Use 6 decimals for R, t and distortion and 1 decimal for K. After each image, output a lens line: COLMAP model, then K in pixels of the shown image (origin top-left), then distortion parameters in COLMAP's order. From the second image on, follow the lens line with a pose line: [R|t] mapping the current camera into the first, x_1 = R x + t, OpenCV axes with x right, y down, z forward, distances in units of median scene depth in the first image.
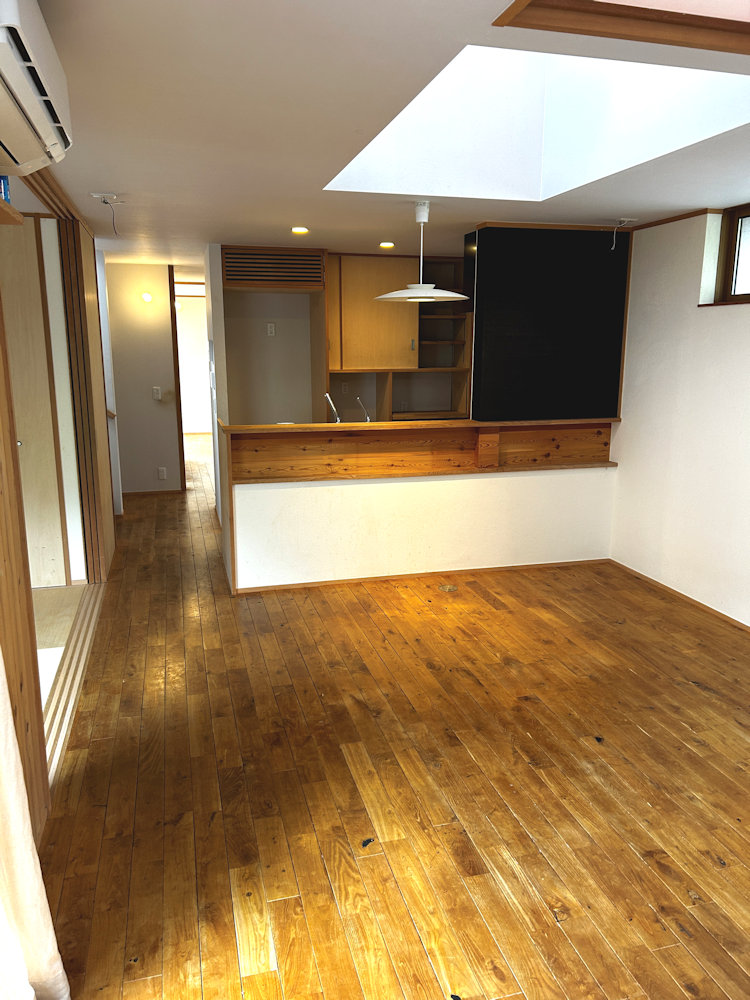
lens RADIAL K [[745.2, 0, 375.0], [0, 745.2, 500.0], [0, 0, 1]] dist [0.011236, -0.006391]
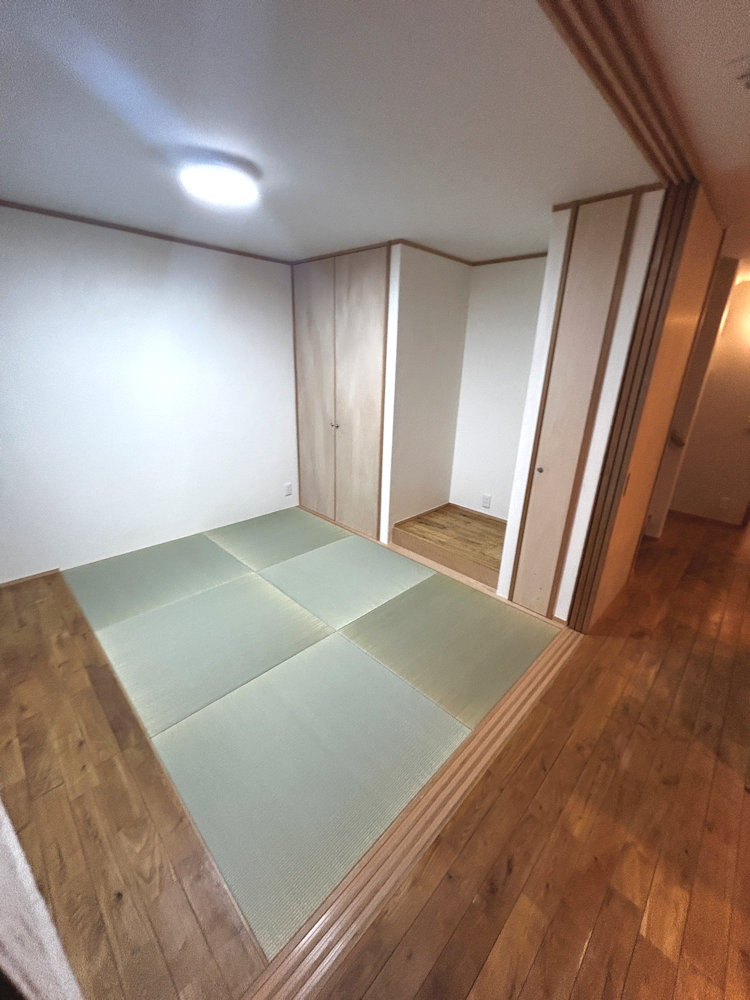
lens RADIAL K [[403.1, 0, 375.0], [0, 403.1, 500.0], [0, 0, 1]] dist [-0.002559, -0.000204]
pose [[0.506850, 0.308508, -0.804938, -0.160724], [-0.207901, 0.949950, 0.233177, -0.120500], [0.836588, 0.049162, 0.545622, 0.561838]]
